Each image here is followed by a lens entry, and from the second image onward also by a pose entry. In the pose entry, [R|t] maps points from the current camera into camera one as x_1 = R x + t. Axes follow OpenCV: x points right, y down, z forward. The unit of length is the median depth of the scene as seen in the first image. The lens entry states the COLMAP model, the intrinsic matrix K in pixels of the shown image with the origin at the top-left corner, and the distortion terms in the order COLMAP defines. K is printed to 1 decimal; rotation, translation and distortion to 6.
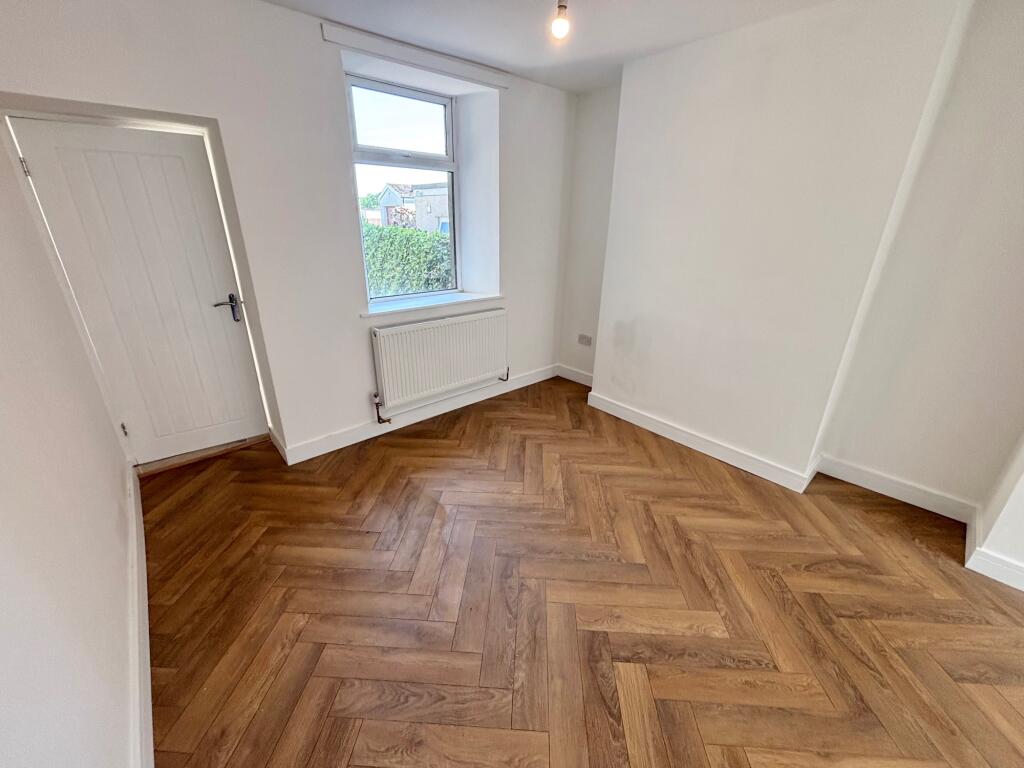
lens RADIAL K [[411.4, 0, 511.0], [0, 411.4, 381.0], [0, 0, 1]] dist [0.001568, 0.000551]
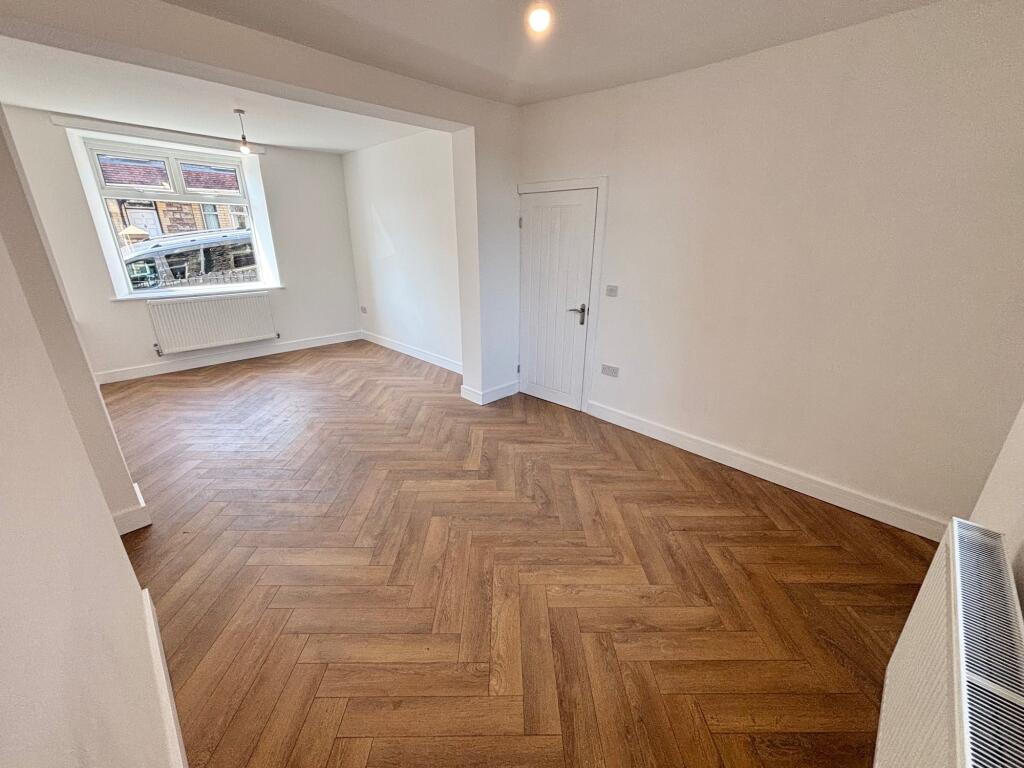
lens RADIAL K [[408.3, 0, 515.0], [0, 408.3, 379.2], [0, 0, 1]] dist [0.000181, -0.000040]
pose [[-0.996626, 0.006316, -0.081836, 0.143488], [-0.049569, 0.748371, 0.661426, -0.506384], [0.065421, 0.663251, -0.745532, 1.278820]]
